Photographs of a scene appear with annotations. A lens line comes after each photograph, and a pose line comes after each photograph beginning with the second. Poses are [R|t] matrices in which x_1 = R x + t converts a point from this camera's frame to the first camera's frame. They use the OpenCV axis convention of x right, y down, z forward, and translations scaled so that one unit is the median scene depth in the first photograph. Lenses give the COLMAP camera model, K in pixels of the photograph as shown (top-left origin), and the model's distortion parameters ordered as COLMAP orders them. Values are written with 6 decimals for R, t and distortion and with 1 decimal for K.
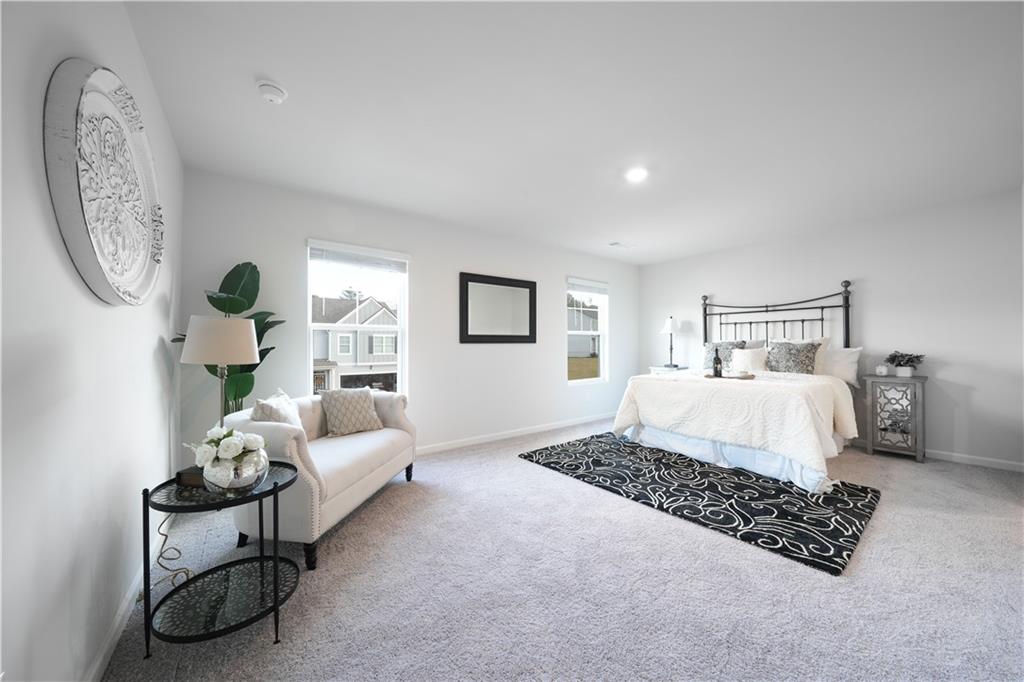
lens RADIAL K [[349.1, 0, 509.6], [0, 349.1, 341.8], [0, 0, 1]] dist [-0.002064, -0.000024]
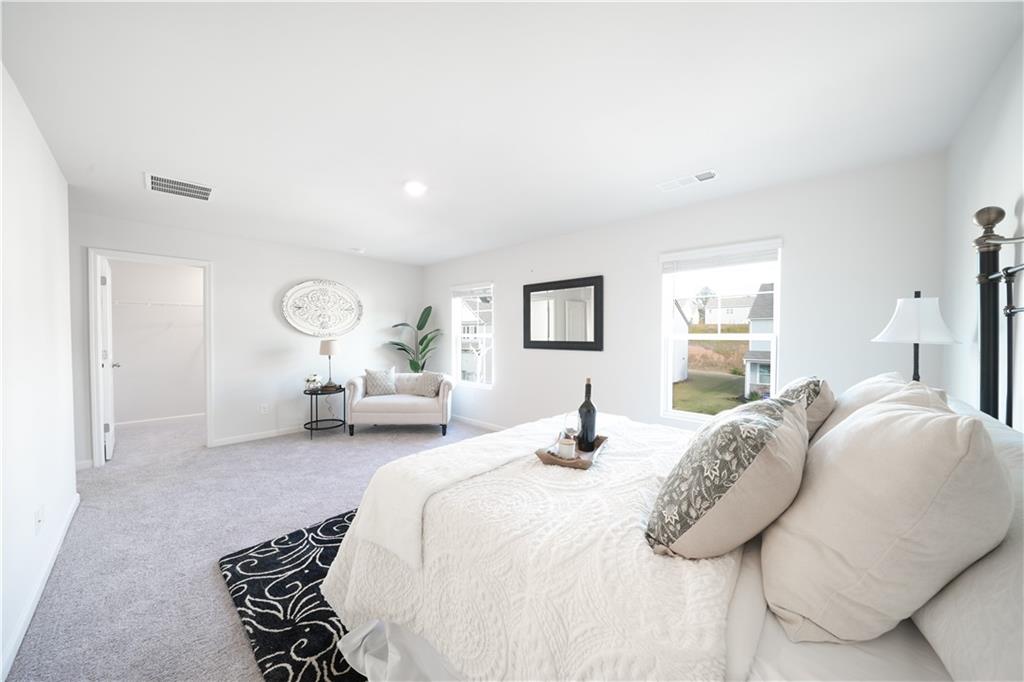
lens RADIAL K [[349.1, 0, 509.3], [0, 349.1, 337.6], [0, 0, 1]] dist [-0.002064, -0.000024]
pose [[0.173003, 0.015324, -0.984802, 0.967958], [0.004400, 0.999857, 0.016331, -0.048788], [0.984911, -0.007158, 0.172911, 0.753710]]
